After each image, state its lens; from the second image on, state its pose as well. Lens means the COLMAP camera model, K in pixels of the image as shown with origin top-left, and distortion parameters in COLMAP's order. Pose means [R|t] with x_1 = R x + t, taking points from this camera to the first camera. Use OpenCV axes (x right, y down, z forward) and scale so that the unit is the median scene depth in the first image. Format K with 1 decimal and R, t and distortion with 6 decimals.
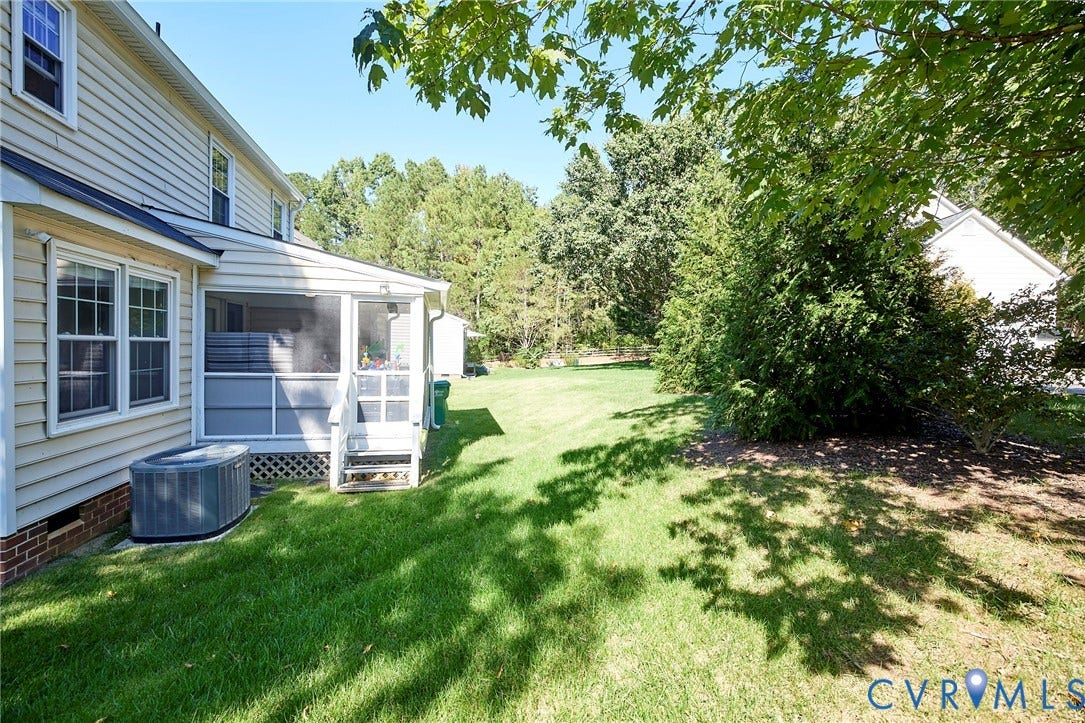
lens RADIAL K [[467.0, 0, 536.7], [0, 467.0, 358.0], [0, 0, 1]] dist [0.005934, 0.000312]
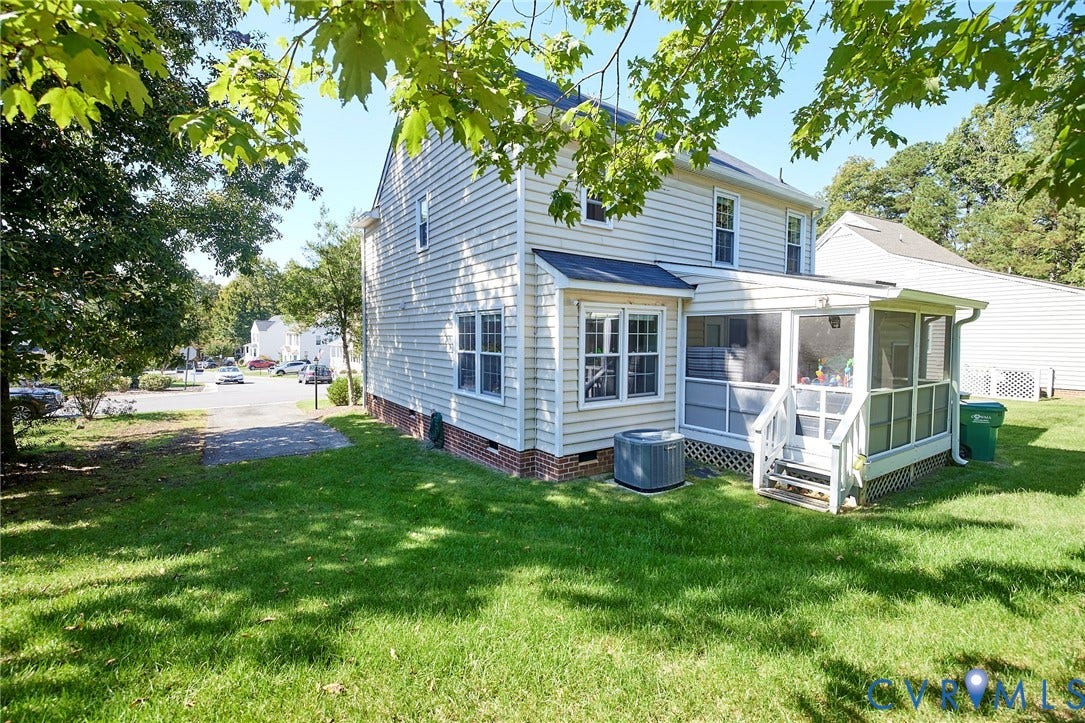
lens RADIAL K [[467.0, 0, 532.7], [0, 467.0, 358.9], [0, 0, 1]] dist [0.005934, 0.000312]
pose [[0.393113, 0.027456, -0.919080, 0.375797], [-0.017917, 0.999593, 0.022197, -0.046254], [0.919315, 0.007741, 0.393445, 0.071511]]
